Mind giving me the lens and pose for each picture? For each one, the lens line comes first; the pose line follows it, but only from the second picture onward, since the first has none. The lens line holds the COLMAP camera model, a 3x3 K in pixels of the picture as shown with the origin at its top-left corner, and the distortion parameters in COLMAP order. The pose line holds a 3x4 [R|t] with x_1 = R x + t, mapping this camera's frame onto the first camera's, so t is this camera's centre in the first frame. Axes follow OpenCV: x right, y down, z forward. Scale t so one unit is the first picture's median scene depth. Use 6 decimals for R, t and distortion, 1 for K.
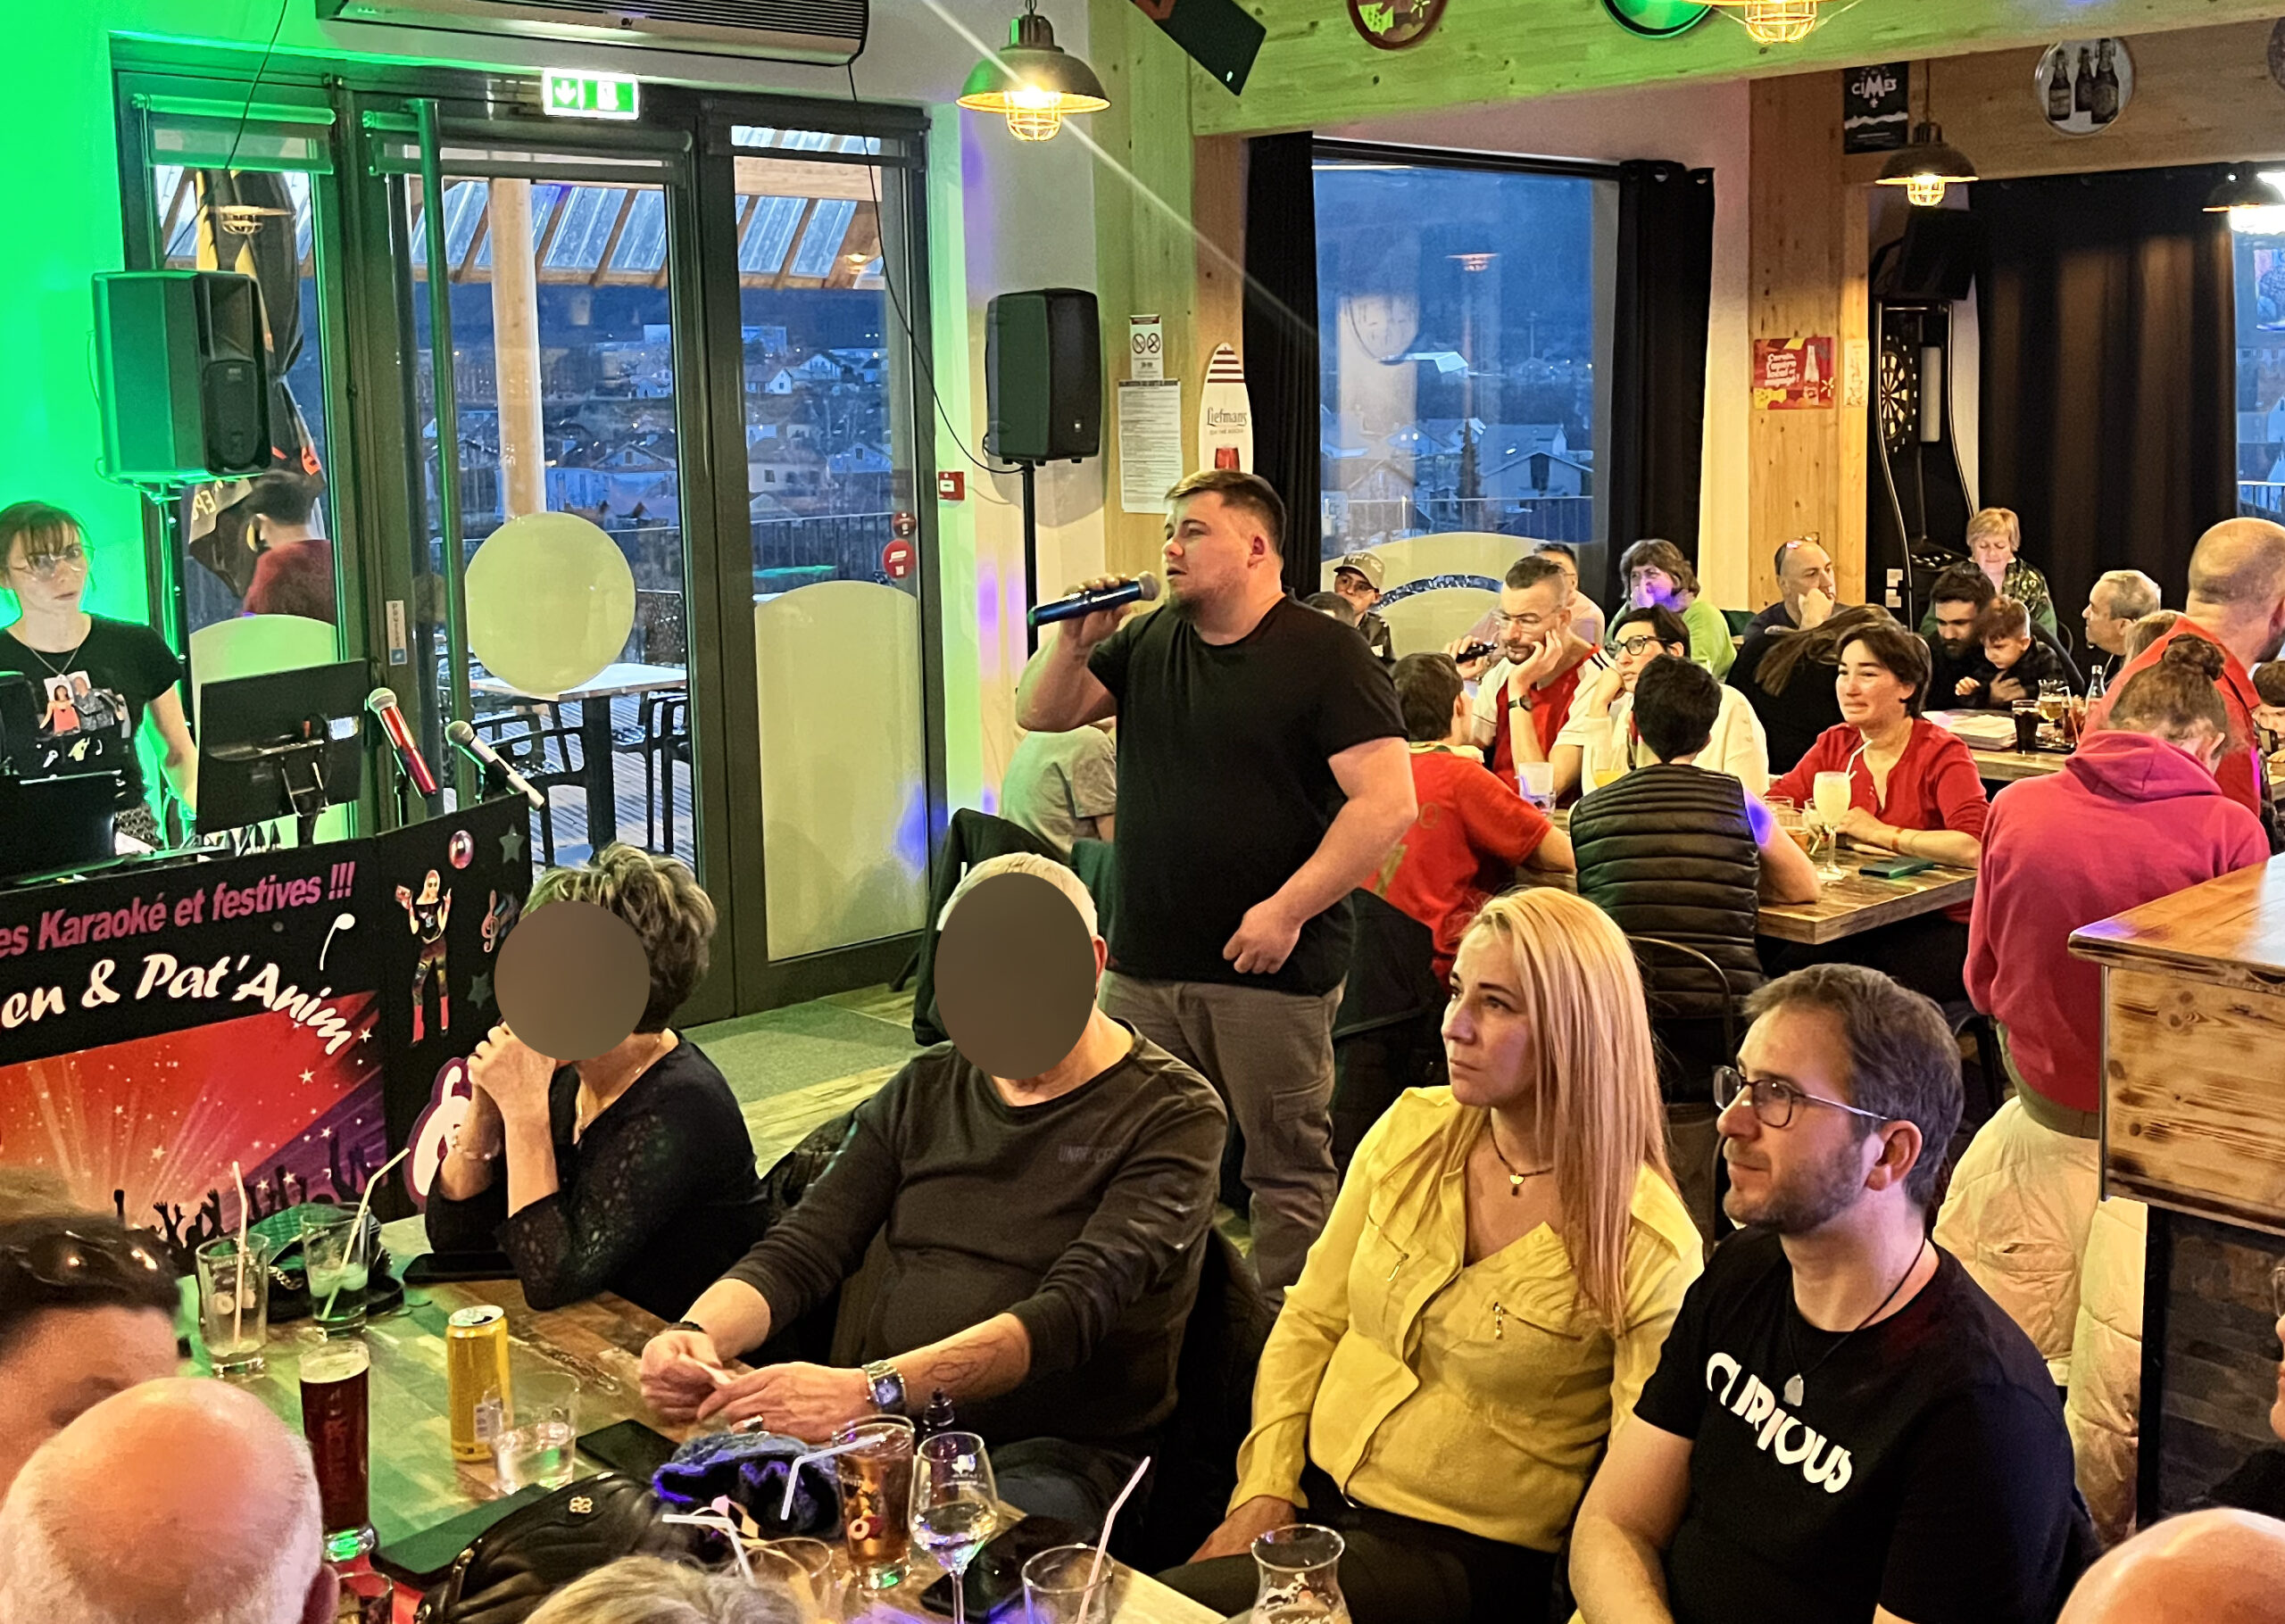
lens RADIAL K [[3010.2, 0, 1142.7], [0, 3010.2, 811.5], [0, 0, 1]] dist [-0.002899, 0.000000]
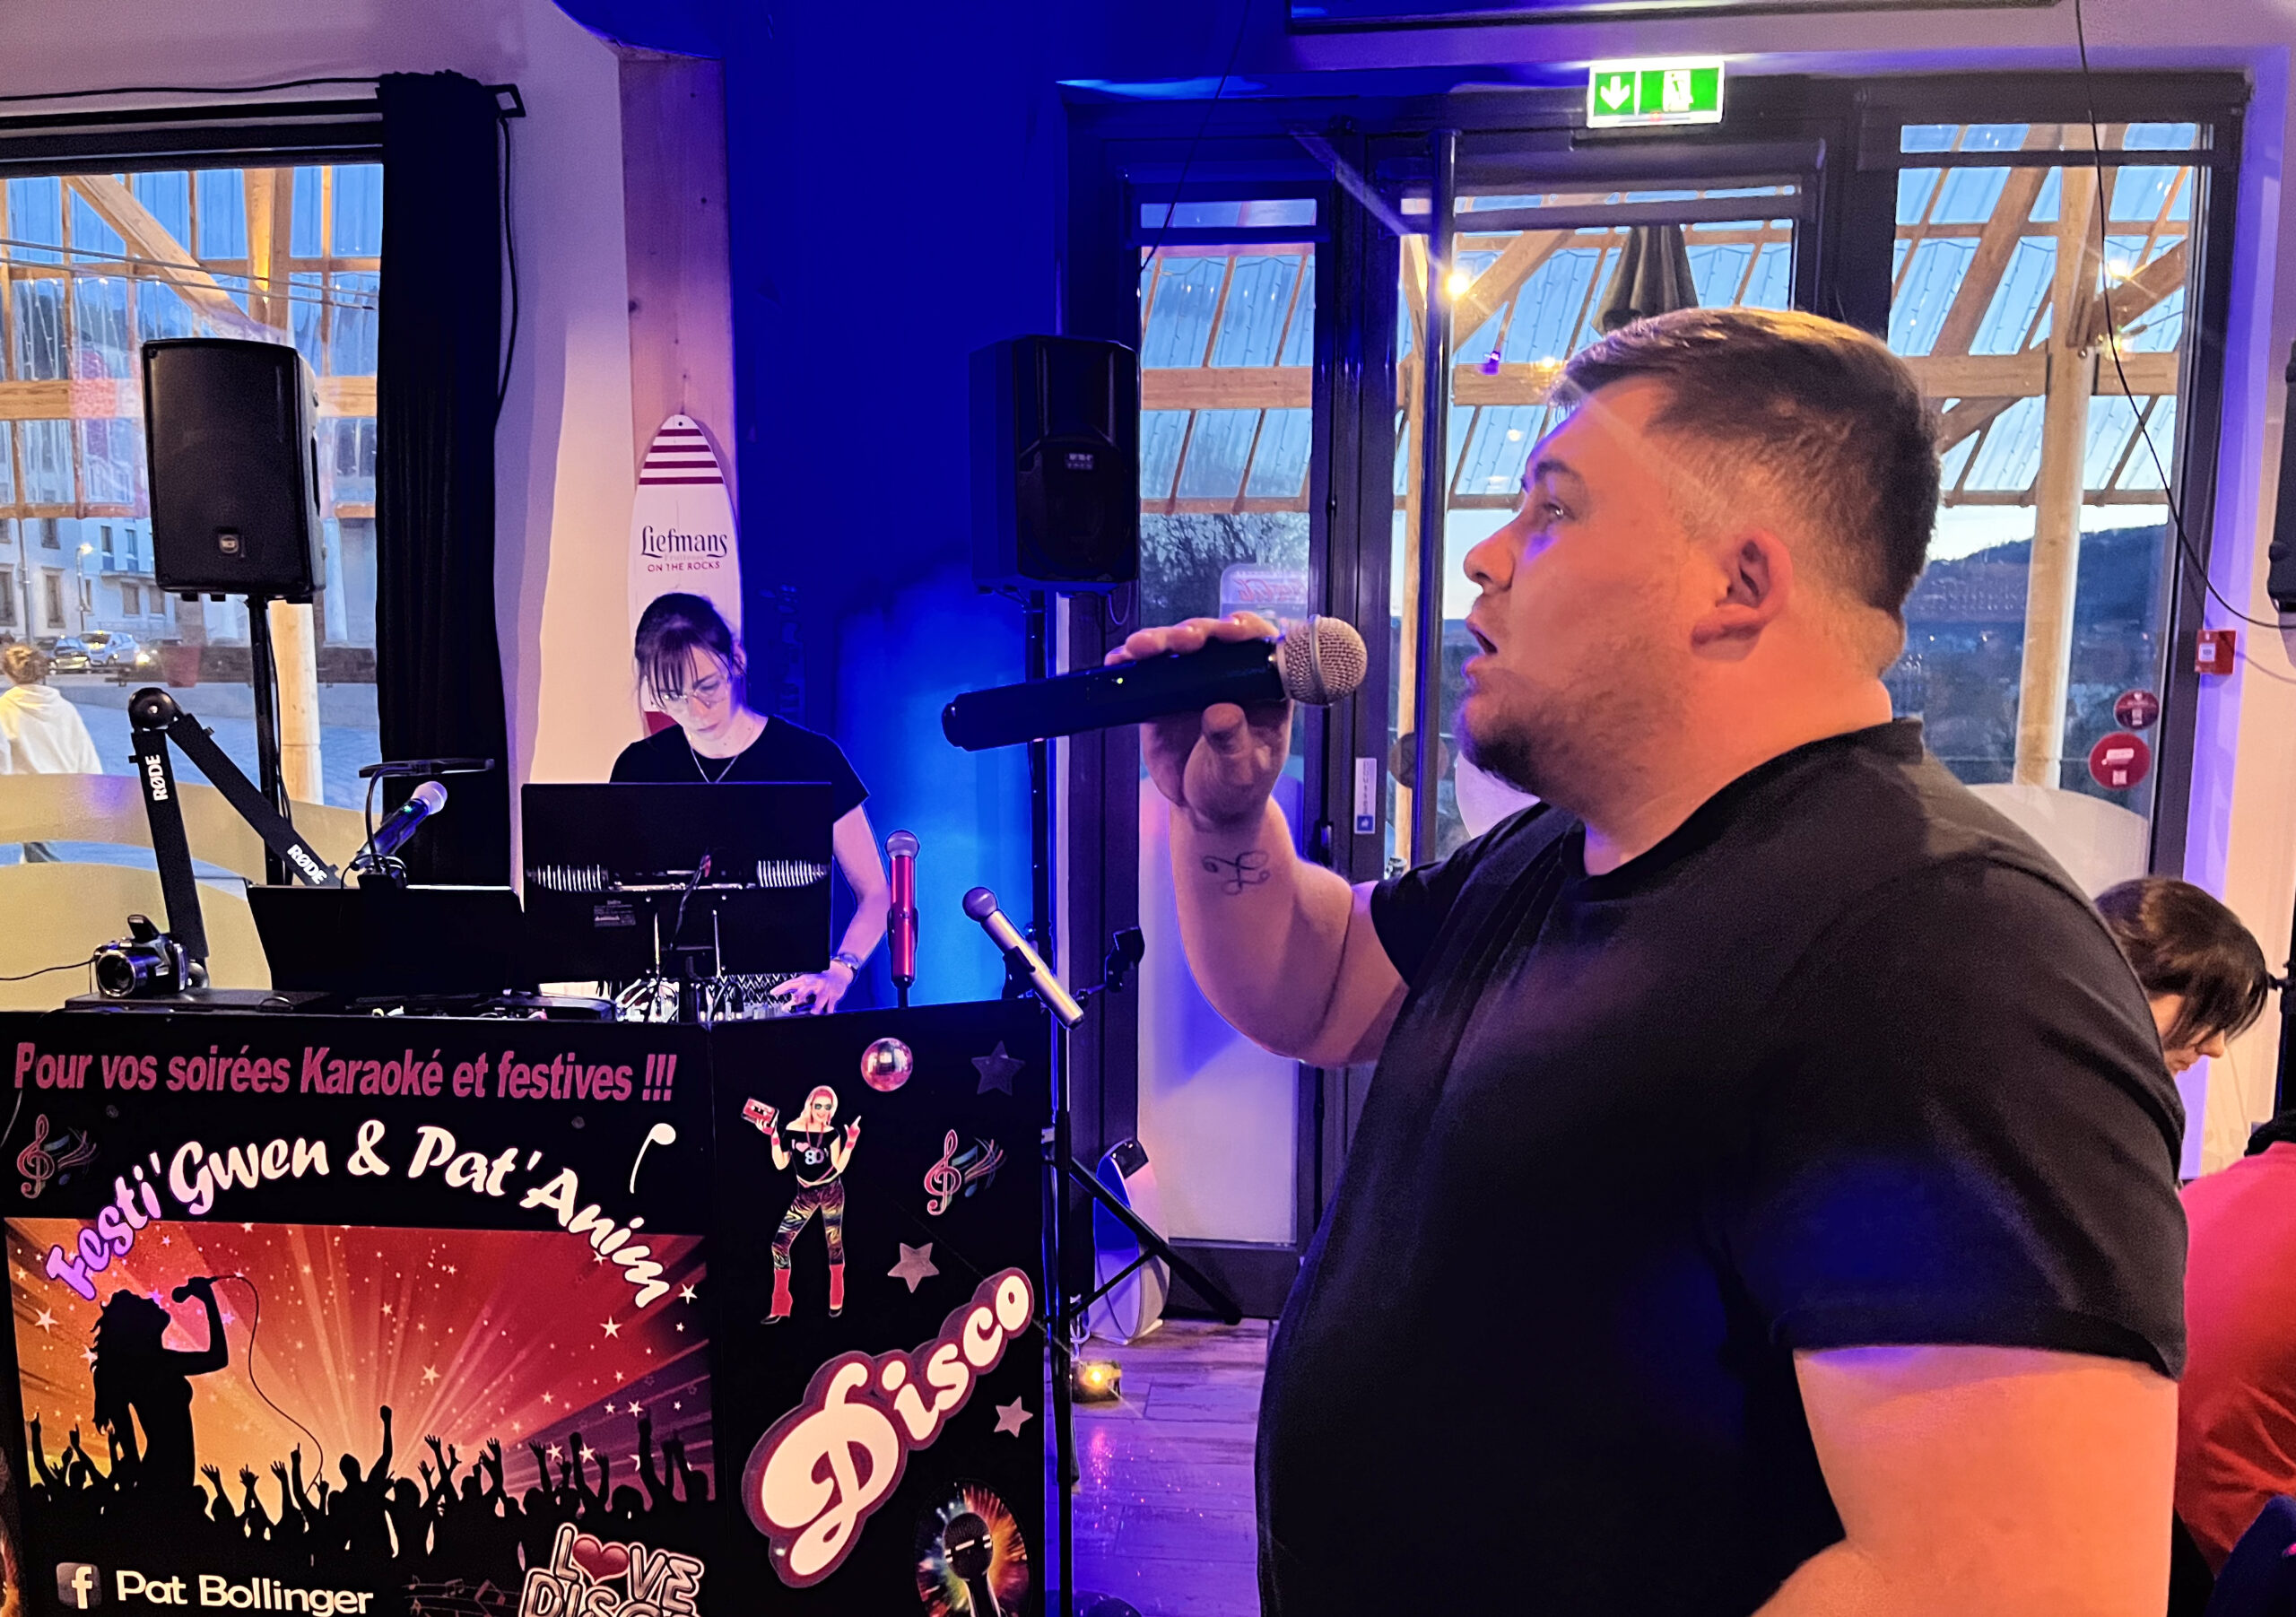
lens RADIAL K [[1856.2, 0, 1185.6], [0, 1856.2, 911.4], [0, 0, 1]] dist [-0.005707, -0.005389]
pose [[0.653197, 0.131901, -0.745611, 0.143694], [-0.139987, 0.988772, 0.052280, -0.057950], [0.744136, 0.070227, 0.664327, 0.806247]]
